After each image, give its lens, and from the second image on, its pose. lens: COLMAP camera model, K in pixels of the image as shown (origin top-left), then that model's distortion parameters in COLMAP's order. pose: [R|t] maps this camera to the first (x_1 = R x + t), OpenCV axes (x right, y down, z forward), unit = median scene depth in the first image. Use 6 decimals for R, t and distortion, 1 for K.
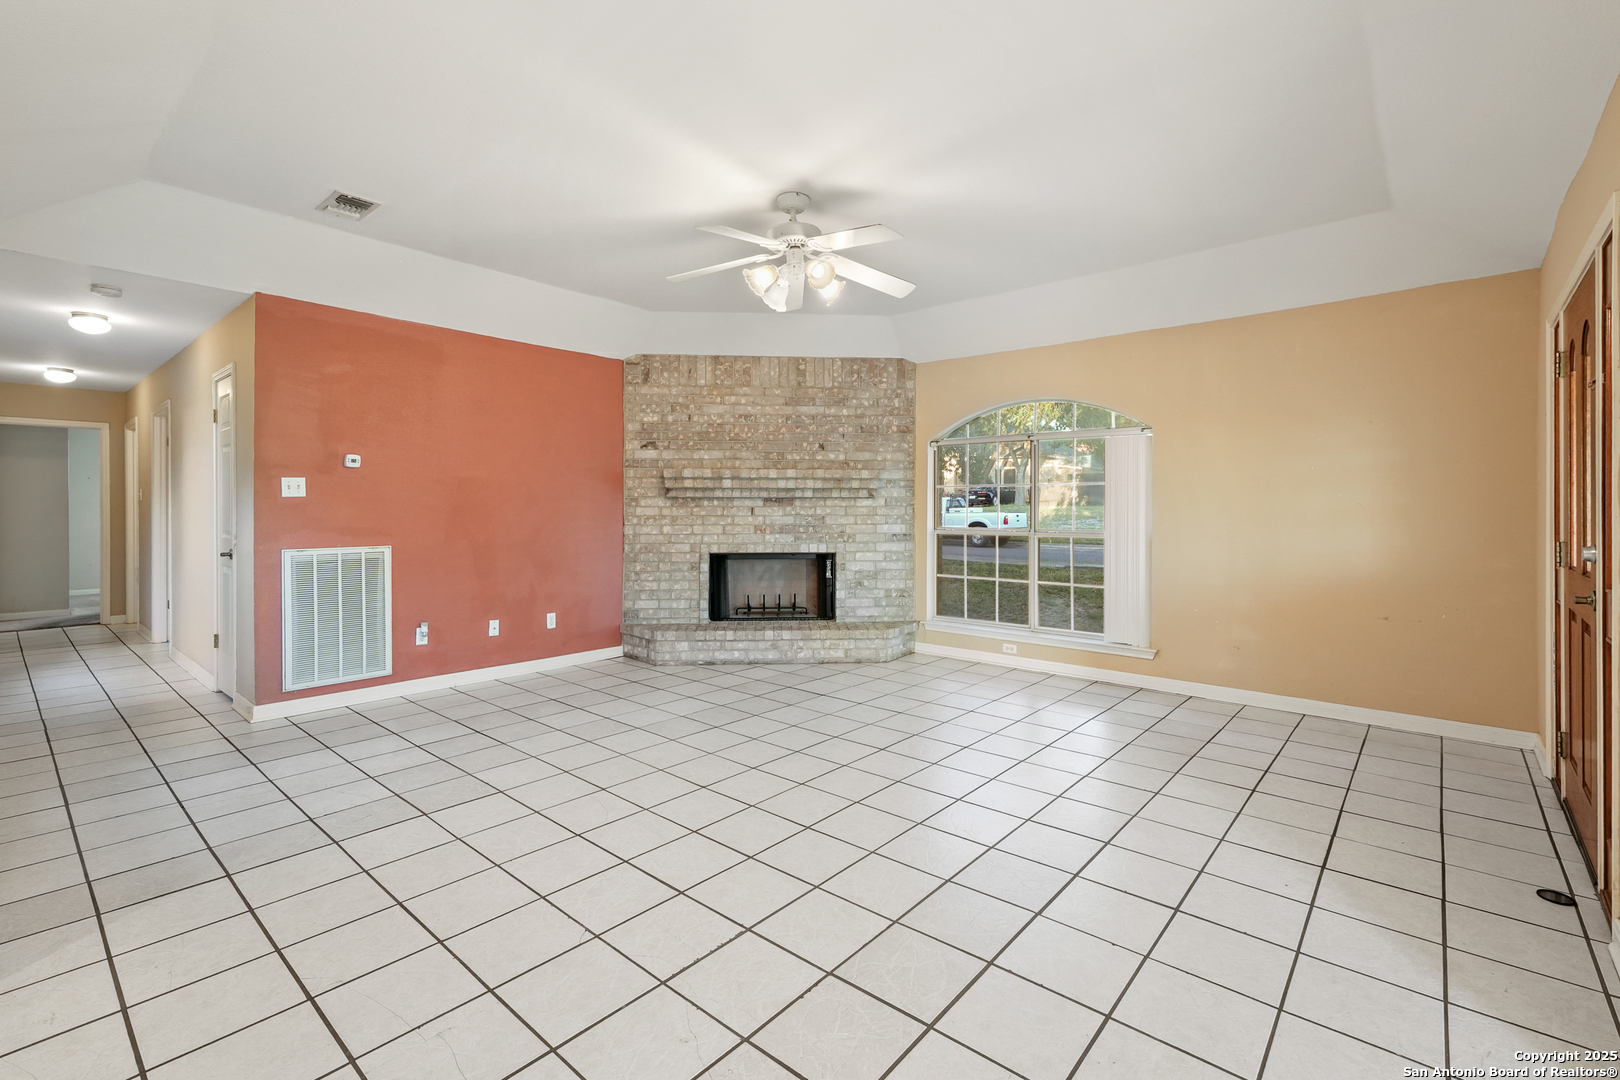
lens RADIAL K [[712.9, 0, 839.7], [0, 712.9, 511.5], [0, 0, 1]] dist [-0.000977, -0.001959]
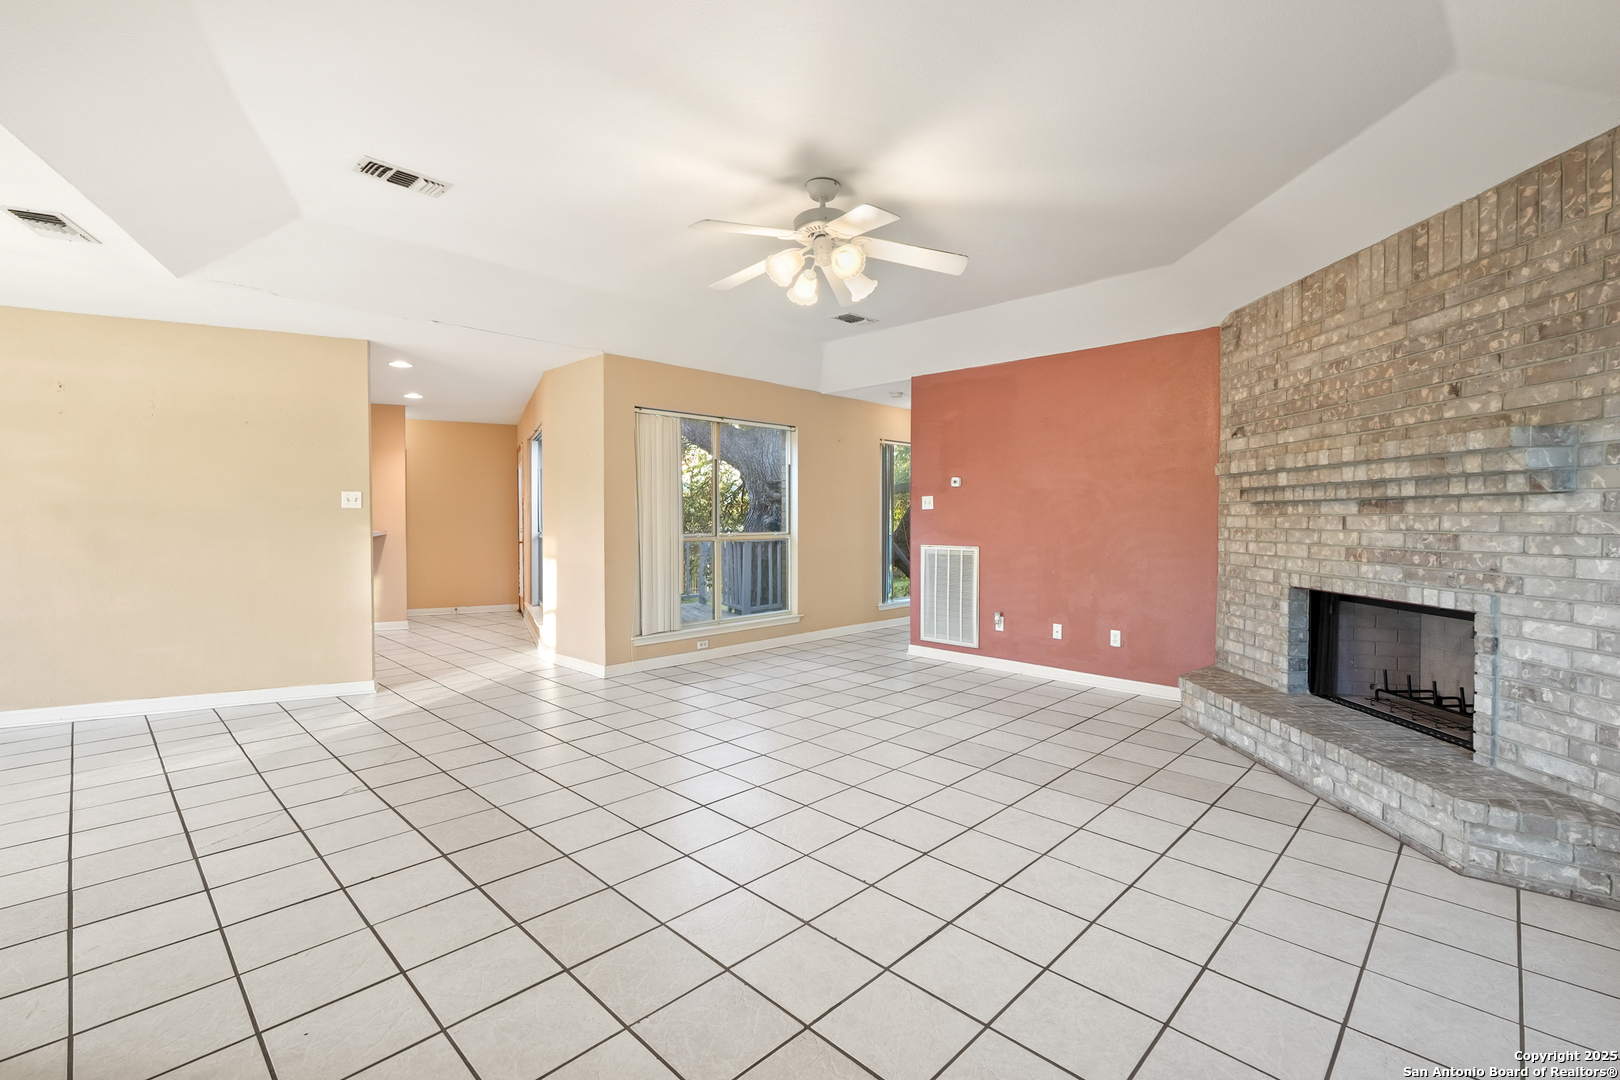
lens RADIAL K [[712.9, 0, 800.4], [0, 712.9, 530.7], [0, 0, 1]] dist [-0.000977, -0.001959]
pose [[-0.092829, 0.017929, -0.995521, 0.503648], [-0.007022, 0.999801, 0.018661, -0.001659], [0.995657, 0.008722, -0.092684, 0.610339]]
